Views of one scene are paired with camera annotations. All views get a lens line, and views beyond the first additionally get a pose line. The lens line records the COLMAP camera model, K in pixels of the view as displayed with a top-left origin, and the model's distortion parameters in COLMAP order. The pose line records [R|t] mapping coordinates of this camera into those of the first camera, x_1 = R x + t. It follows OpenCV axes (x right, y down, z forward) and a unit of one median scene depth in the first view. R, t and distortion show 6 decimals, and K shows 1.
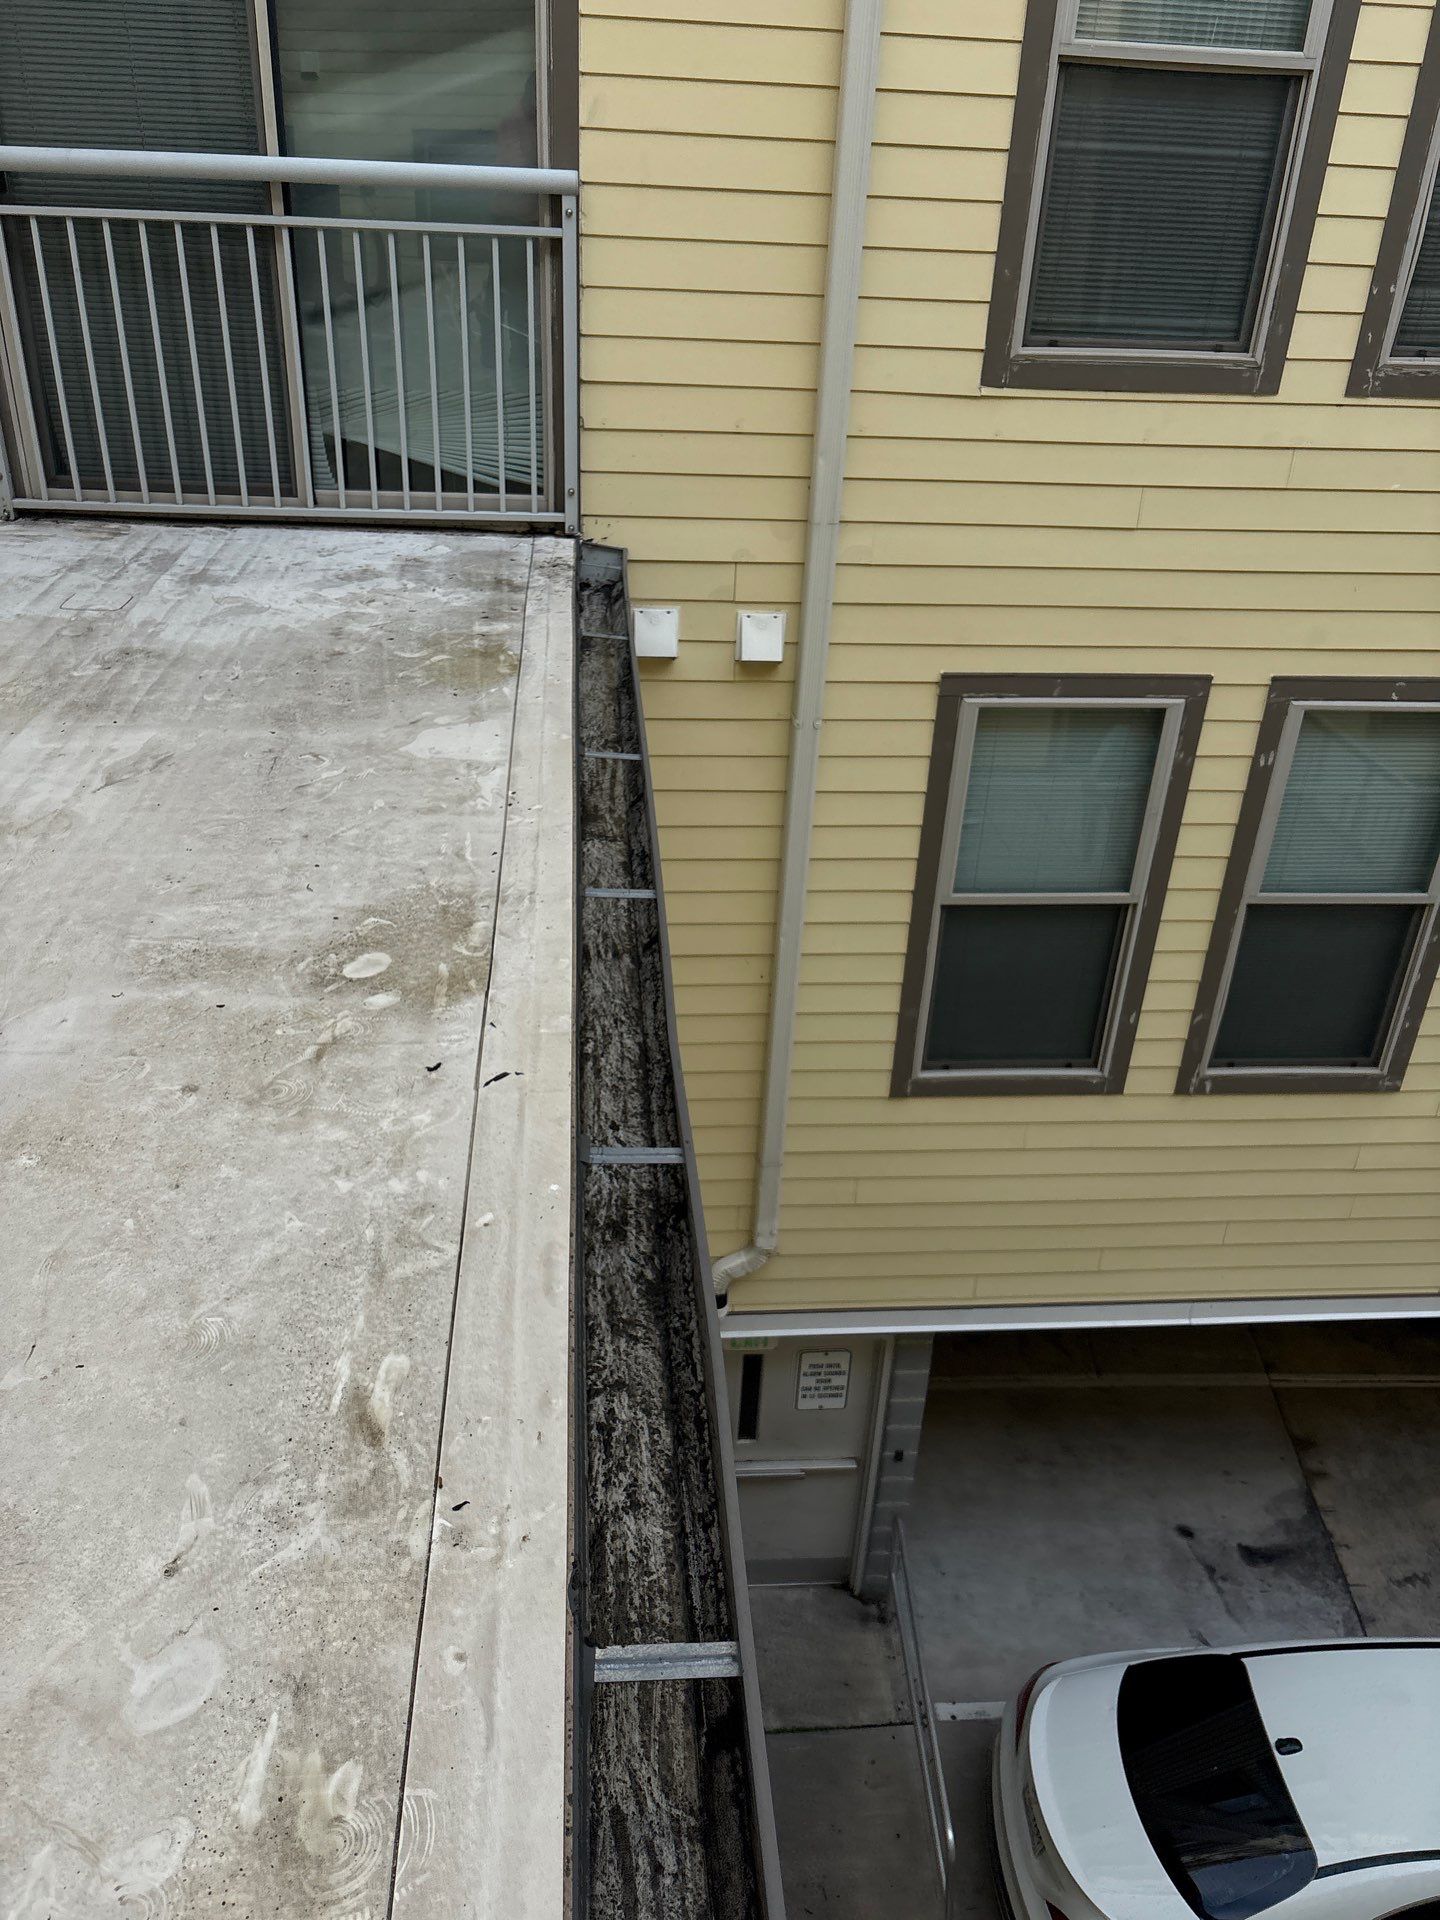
lens RADIAL K [[1484.1, 0, 718.9], [0, 1484.1, 964.7], [0, 0, 1]] dist [0.028839, -0.042643]
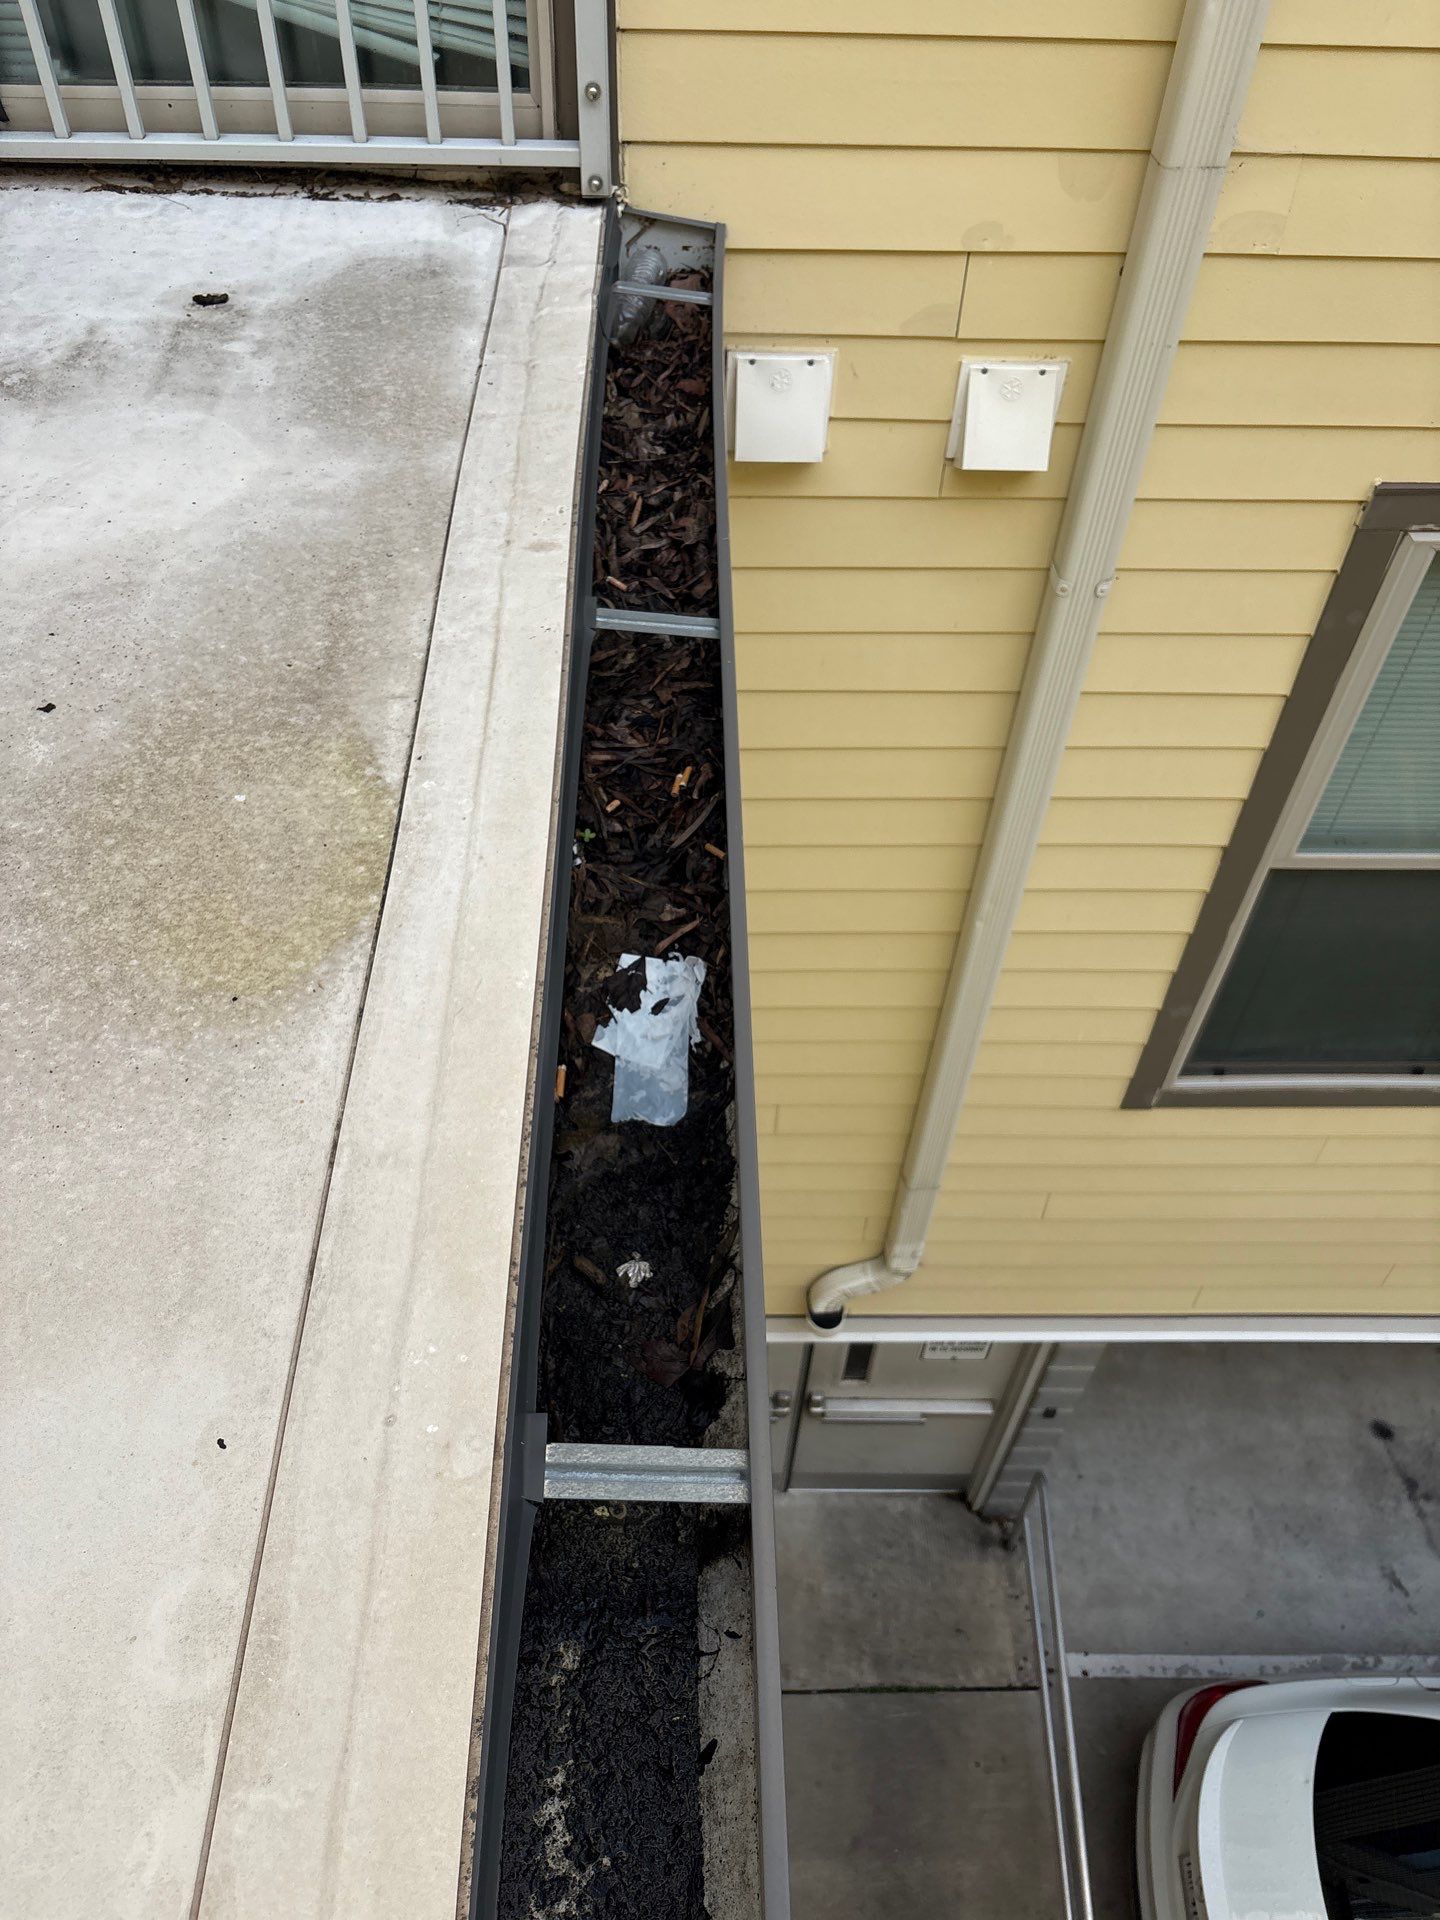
lens RADIAL K [[1484.1, 0, 708.6], [0, 1484.1, 954.2], [0, 0, 1]] dist [0.028839, -0.042643]
pose [[0.997621, 0.039476, -0.056512, -0.023552], [-0.018851, 0.944777, 0.327171, -0.156151], [0.066307, -0.325327, 0.943274, 0.366695]]
